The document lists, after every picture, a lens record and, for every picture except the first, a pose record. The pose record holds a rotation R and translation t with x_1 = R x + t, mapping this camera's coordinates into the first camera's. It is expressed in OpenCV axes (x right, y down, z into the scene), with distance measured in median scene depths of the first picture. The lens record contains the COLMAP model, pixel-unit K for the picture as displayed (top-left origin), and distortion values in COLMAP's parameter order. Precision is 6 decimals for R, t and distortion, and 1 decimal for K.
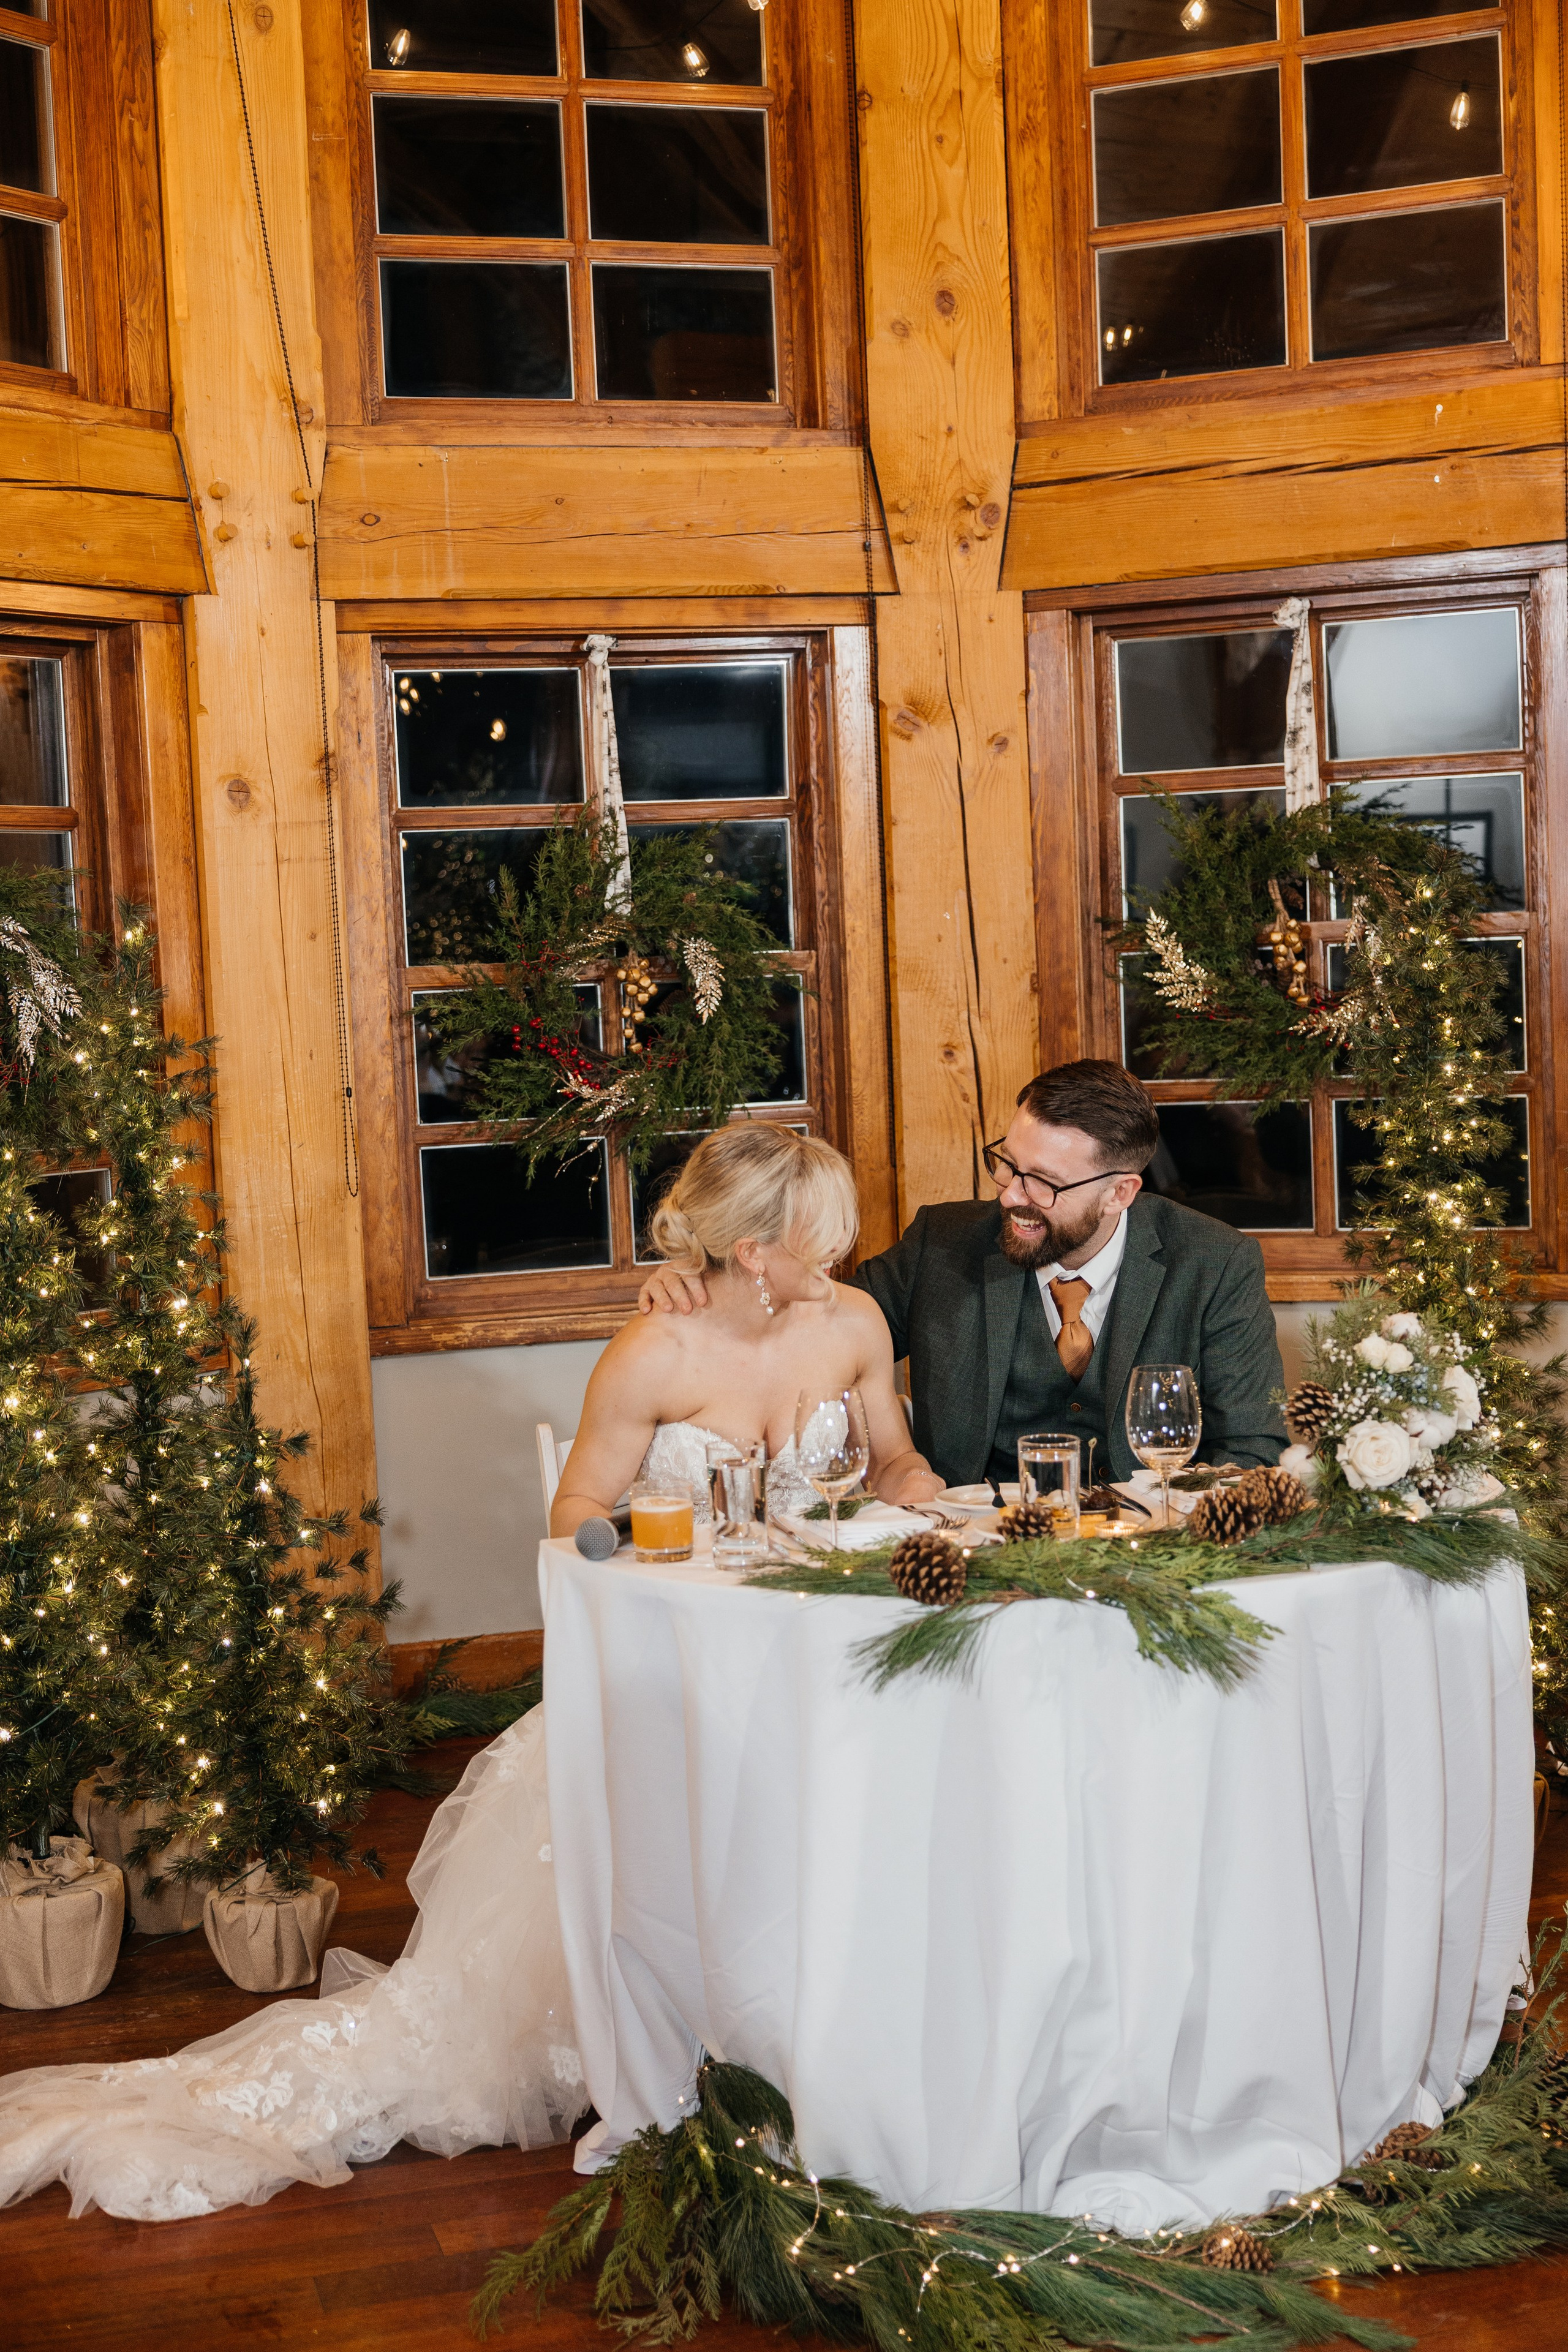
lens RADIAL K [[2938.1, 0, 784.0], [0, 2938.1, 1176.0], [0, 0, 1]] dist [-0.033139, 0.040170]
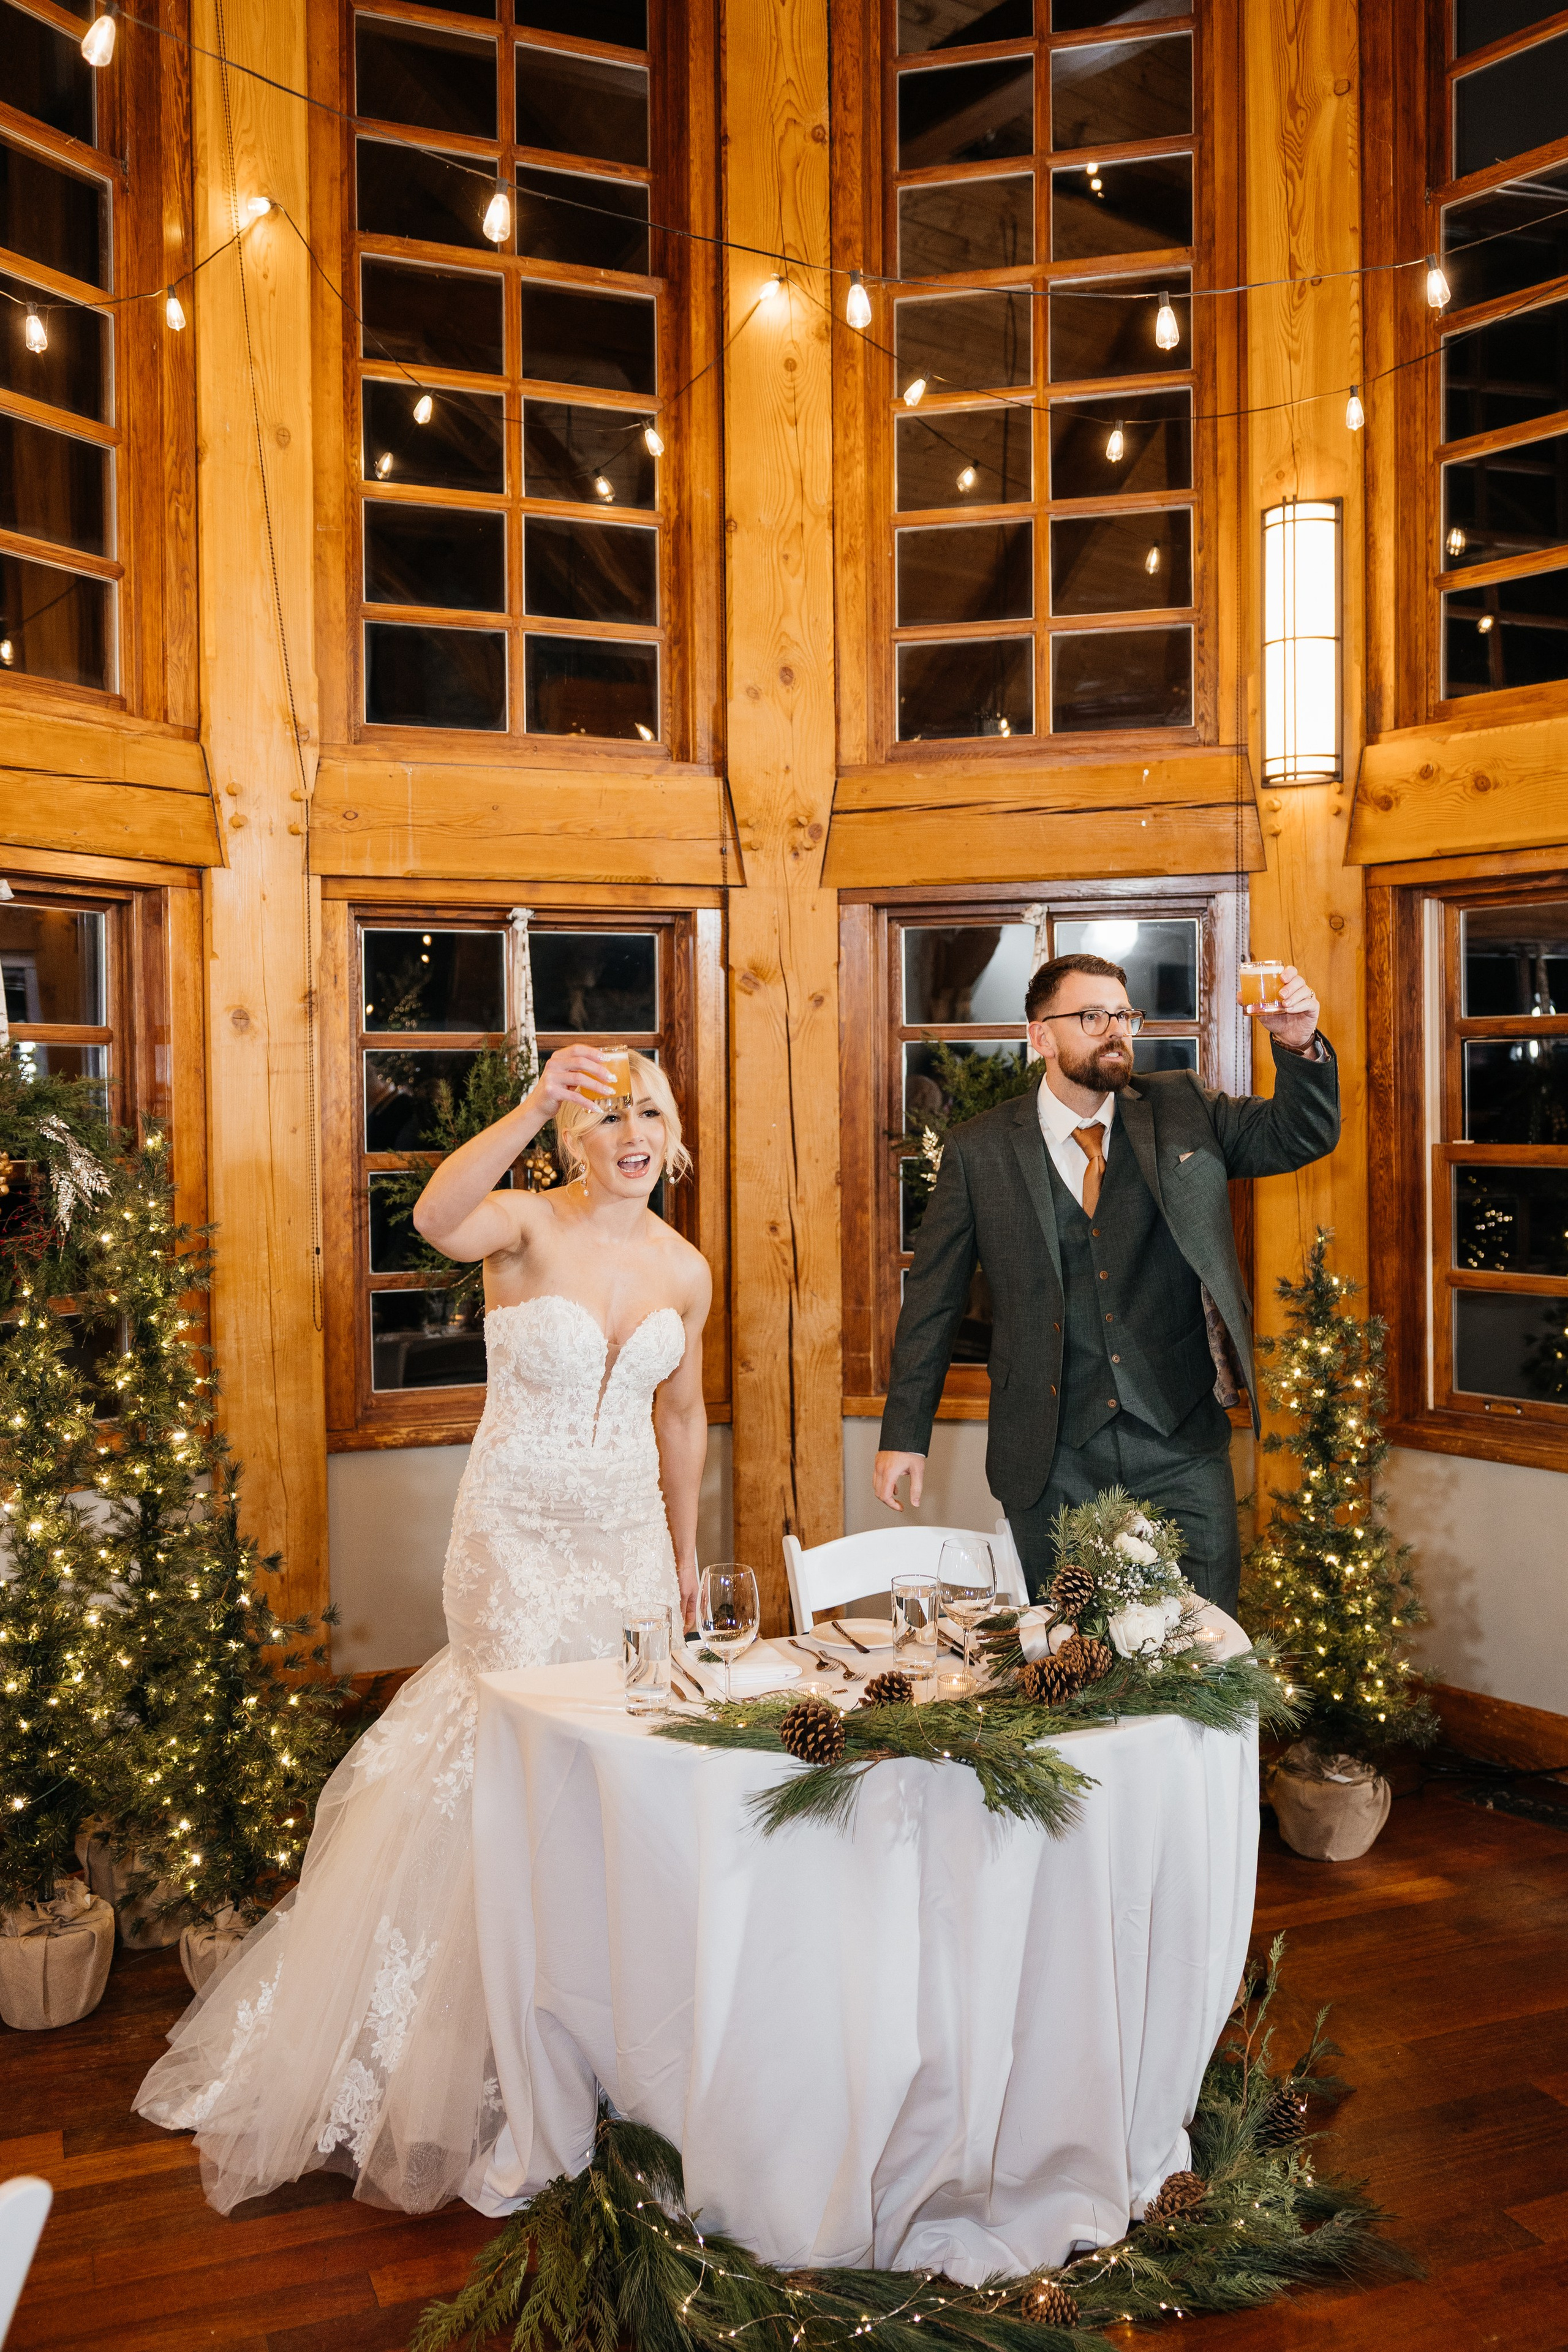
lens RADIAL K [[1982.0, 0, 818.0], [0, 1982.0, 1144.6], [0, 0, 1]] dist [-0.049550, 0.055422]
pose [[0.993638, 0.030172, 0.108505, -0.023887], [-0.024717, 0.998379, -0.051270, -0.035422], [-0.109876, 0.048262, 0.992773, 0.101953]]
